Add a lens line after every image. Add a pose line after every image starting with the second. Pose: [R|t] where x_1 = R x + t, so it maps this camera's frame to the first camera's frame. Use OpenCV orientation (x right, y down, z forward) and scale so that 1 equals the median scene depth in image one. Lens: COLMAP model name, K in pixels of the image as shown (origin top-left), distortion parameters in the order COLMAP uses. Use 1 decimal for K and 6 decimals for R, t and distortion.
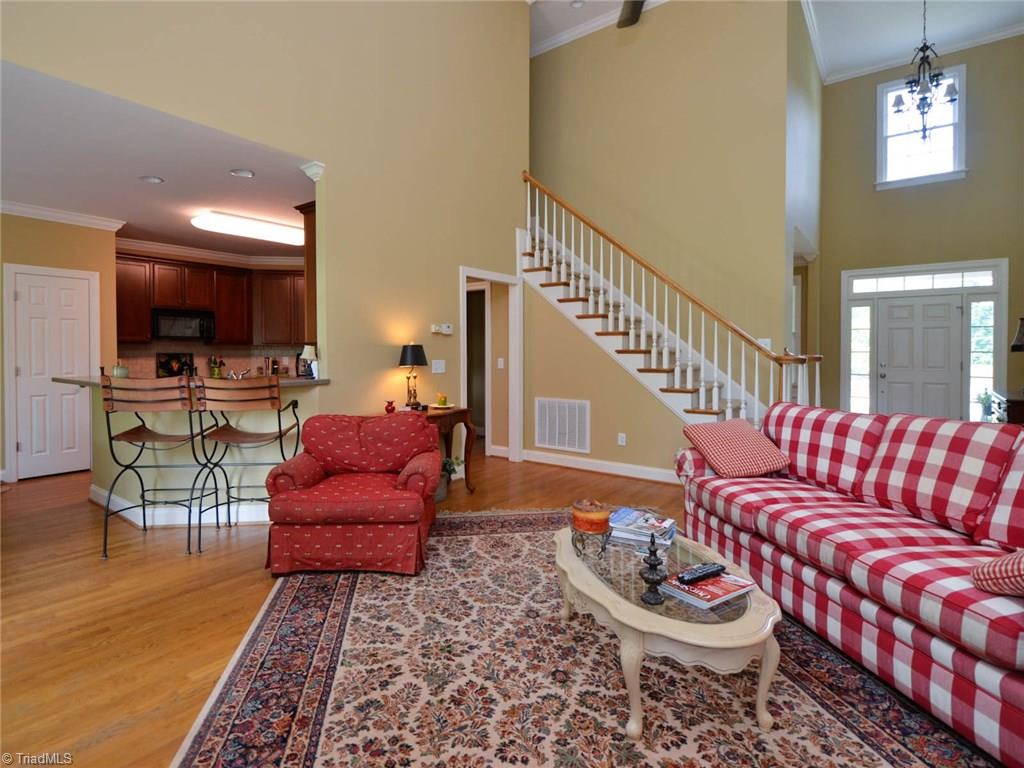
lens RADIAL K [[531.5, 0, 478.3], [0, 531.5, 356.4], [0, 0, 1]] dist [0.002130, -0.007273]
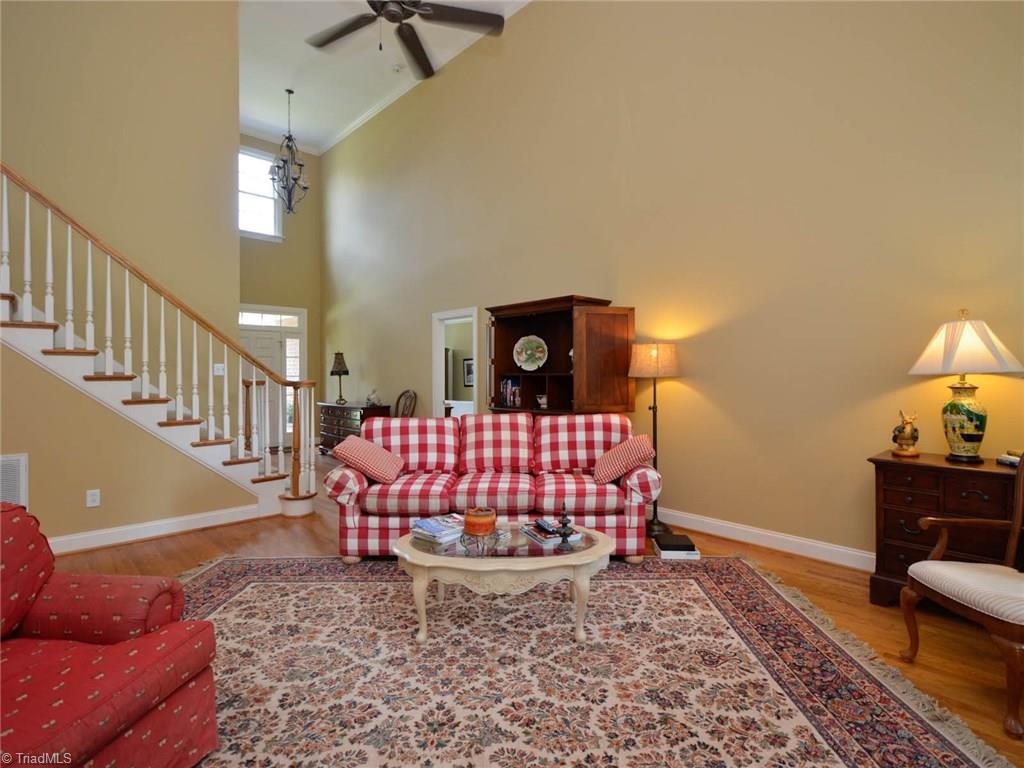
lens RADIAL K [[523.8, 0, 532.2], [0, 523.8, 372.2], [0, 0, 1]] dist [0.000181, -0.007152]
pose [[0.101298, 0.002543, 0.994853, -0.853885], [0.014695, 0.999884, -0.004052, -0.011789], [-0.994748, 0.015029, 0.101249, 0.729923]]
